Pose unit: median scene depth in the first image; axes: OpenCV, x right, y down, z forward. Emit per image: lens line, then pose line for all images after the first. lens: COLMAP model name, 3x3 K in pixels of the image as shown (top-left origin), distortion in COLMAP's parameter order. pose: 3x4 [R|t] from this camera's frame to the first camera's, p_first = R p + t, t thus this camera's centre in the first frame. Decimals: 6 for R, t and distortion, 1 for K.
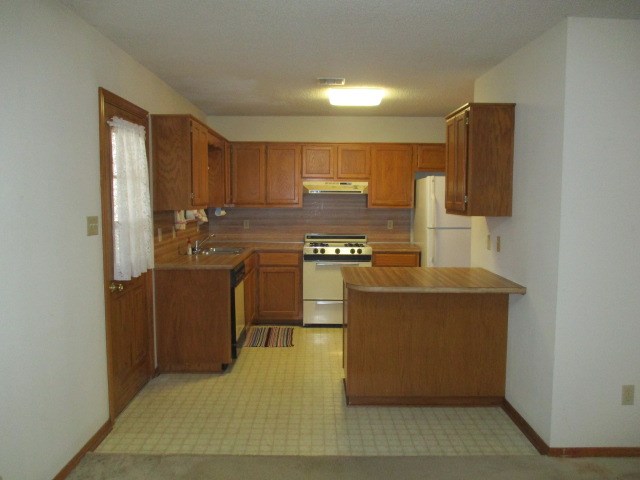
lens RADIAL K [[534.9, 0, 326.5], [0, 534.9, 241.5], [0, 0, 1]] dist [-0.041254, 0.038839]
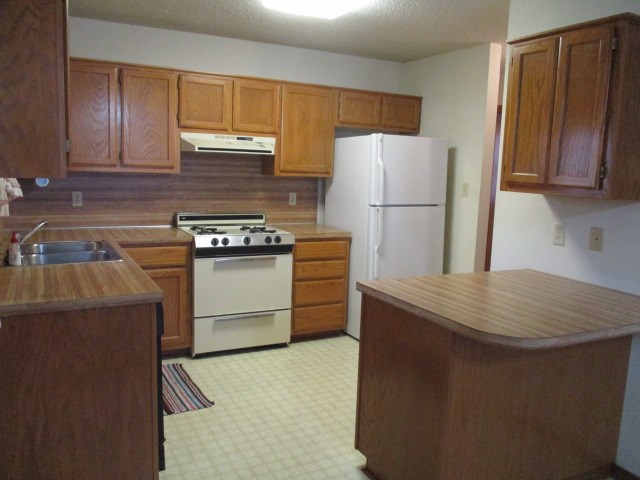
lens RADIAL K [[534.9, 0, 322.9], [0, 534.9, 240.2], [0, 0, 1]] dist [-0.041254, 0.038839]
pose [[0.895534, -0.035122, 0.443604, -0.181772], [0.006538, 0.997811, 0.065803, -0.024736], [-0.444944, -0.056028, 0.893804, 0.352361]]
